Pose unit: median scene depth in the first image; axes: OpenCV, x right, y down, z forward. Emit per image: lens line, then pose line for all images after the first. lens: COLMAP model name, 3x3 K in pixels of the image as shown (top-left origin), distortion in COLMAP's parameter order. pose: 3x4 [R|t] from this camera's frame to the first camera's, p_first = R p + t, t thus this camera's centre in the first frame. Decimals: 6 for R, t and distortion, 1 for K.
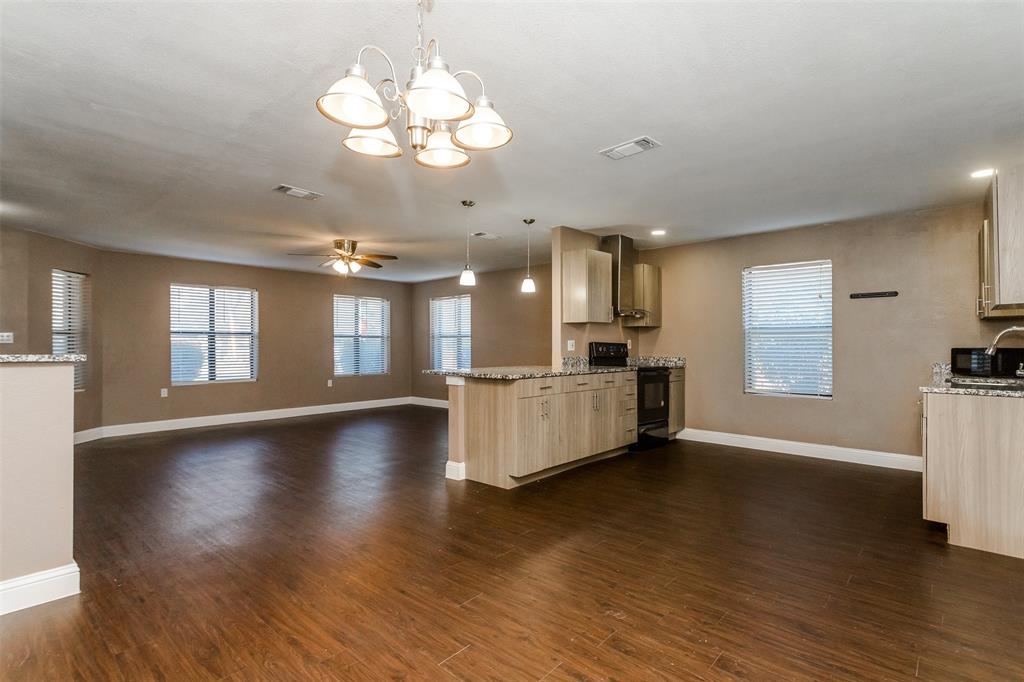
lens RADIAL K [[488.0, 0, 513.4], [0, 488.0, 344.9], [0, 0, 1]] dist [-0.000264, -0.000041]
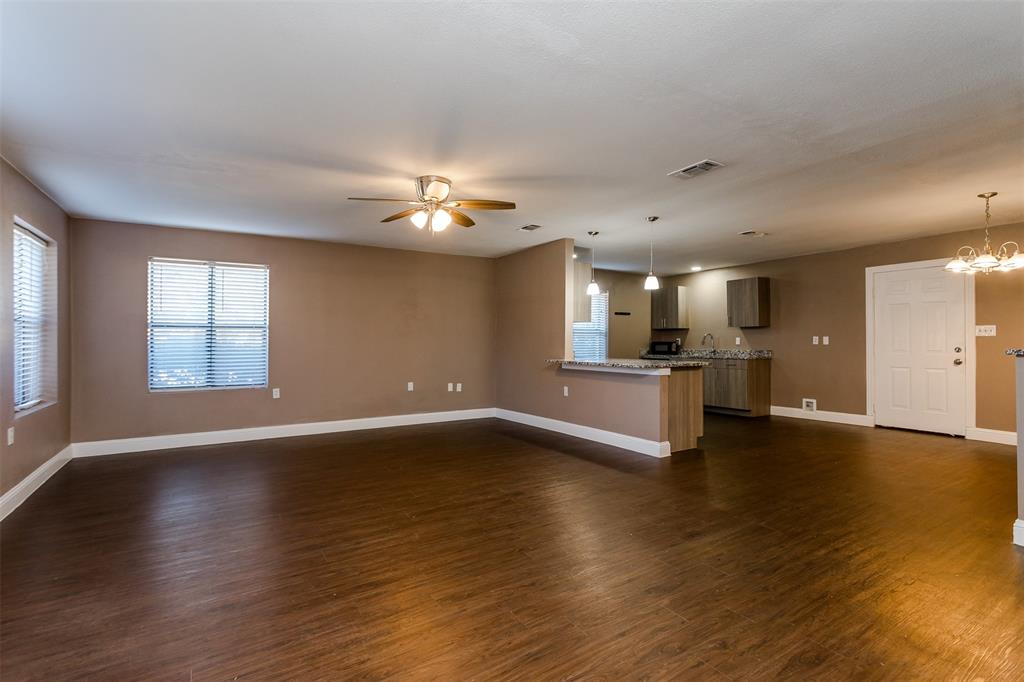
lens RADIAL K [[485.2, 0, 511.0], [0, 485.2, 336.5], [0, 0, 1]] dist [0.001641, 0.000010]
pose [[0.282165, 0.008233, 0.959331, -0.991311], [-0.001002, 0.999965, -0.008288, 0.000706], [-0.959365, 0.001378, 0.282164, 0.762886]]
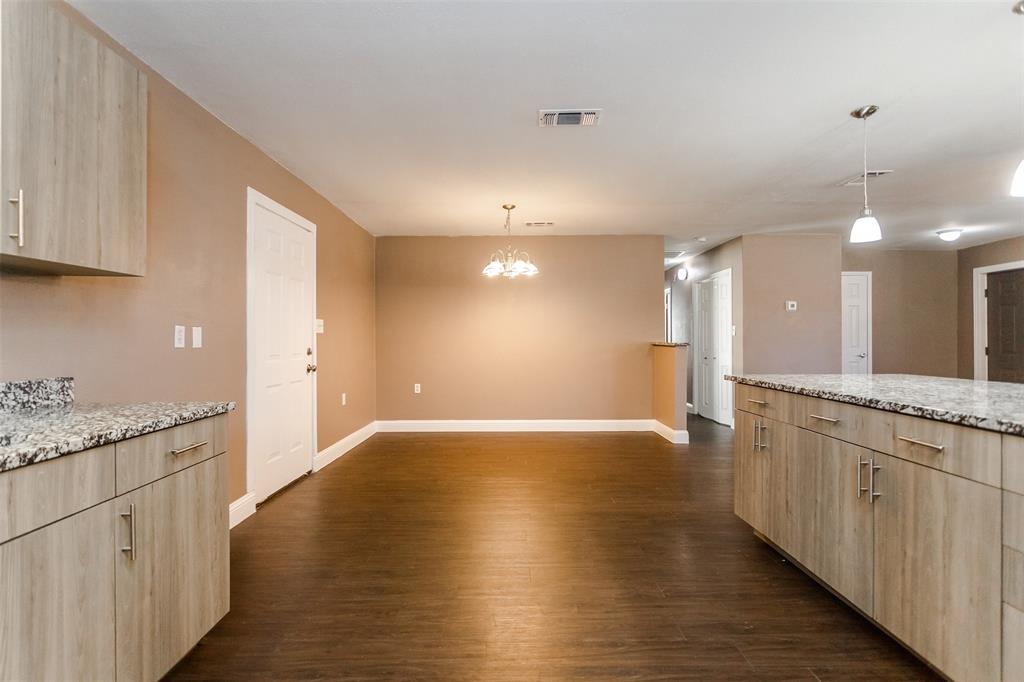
lens RADIAL K [[492.0, 0, 504.9], [0, 492.0, 340.9], [0, 0, 1]] dist [0.000615, 0.000016]
pose [[-0.748540, 0.002099, -0.663086, 0.520653], [0.003039, 0.999995, -0.000265, 0.004230], [0.663083, -0.002213, -0.748543, 0.895780]]
